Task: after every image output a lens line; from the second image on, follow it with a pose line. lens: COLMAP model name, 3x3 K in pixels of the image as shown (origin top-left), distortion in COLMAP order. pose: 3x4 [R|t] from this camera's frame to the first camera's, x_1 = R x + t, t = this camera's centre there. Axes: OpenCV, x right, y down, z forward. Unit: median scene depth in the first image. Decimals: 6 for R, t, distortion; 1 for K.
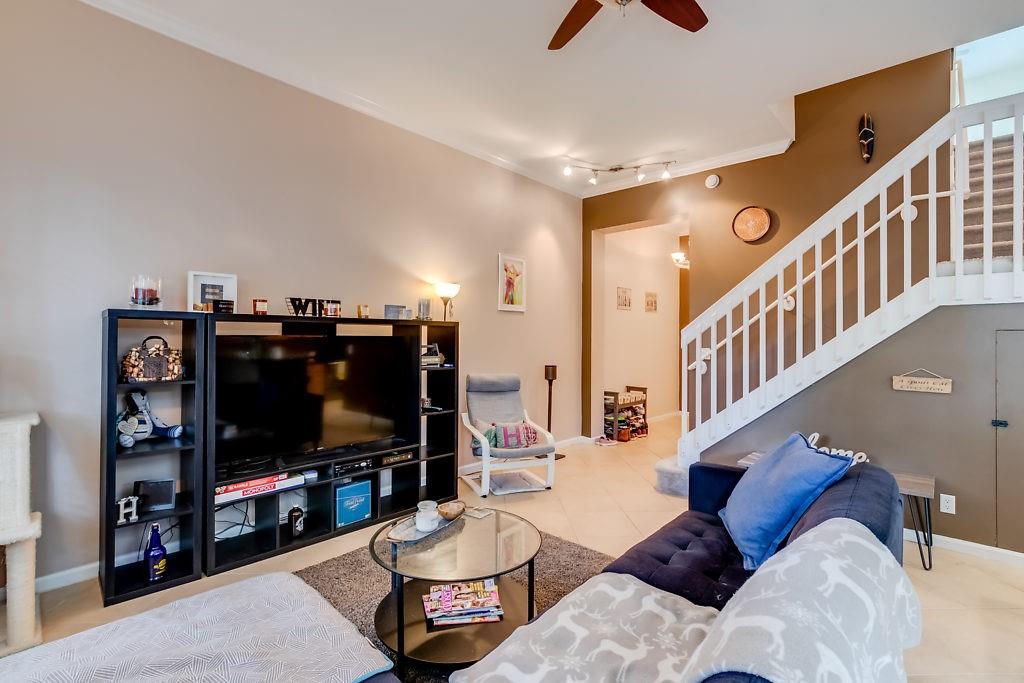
lens RADIAL K [[477.7, 0, 492.9], [0, 477.7, 326.7], [0, 0, 1]] dist [-0.002006, -0.000506]
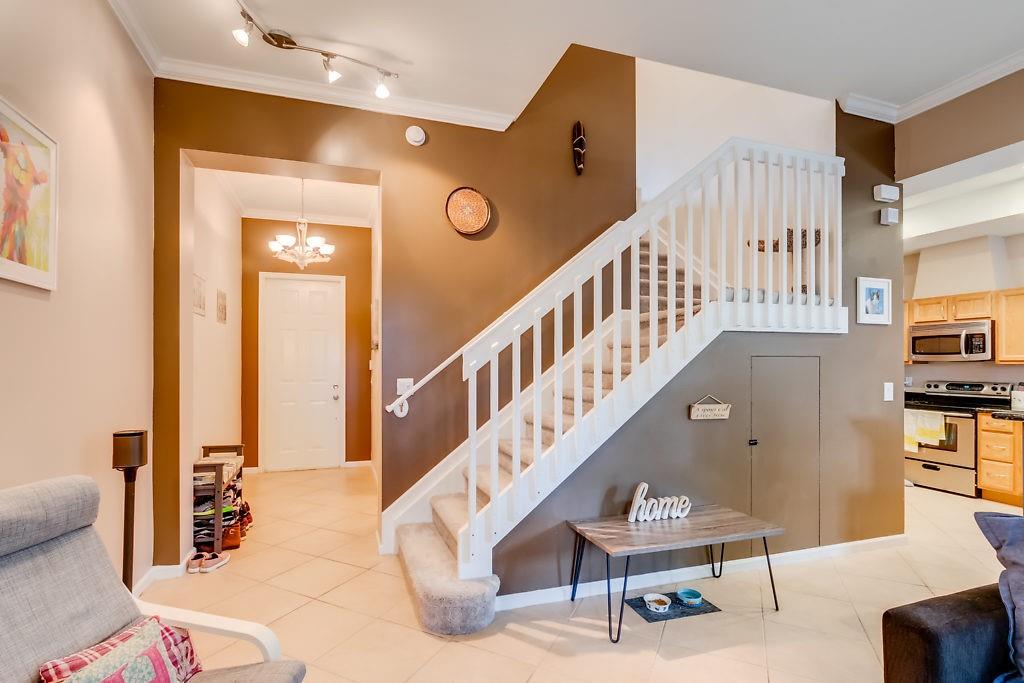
lens RADIAL K [[485.2, 0, 492.0], [0, 485.2, 362.1], [0, 0, 1]] dist [-0.002158, -0.000489]
pose [[0.473039, 0.000380, 0.881041, -0.100510], [-0.019086, 0.999770, 0.009817, 0.011829], [-0.880835, -0.021459, 0.472937, 0.554315]]
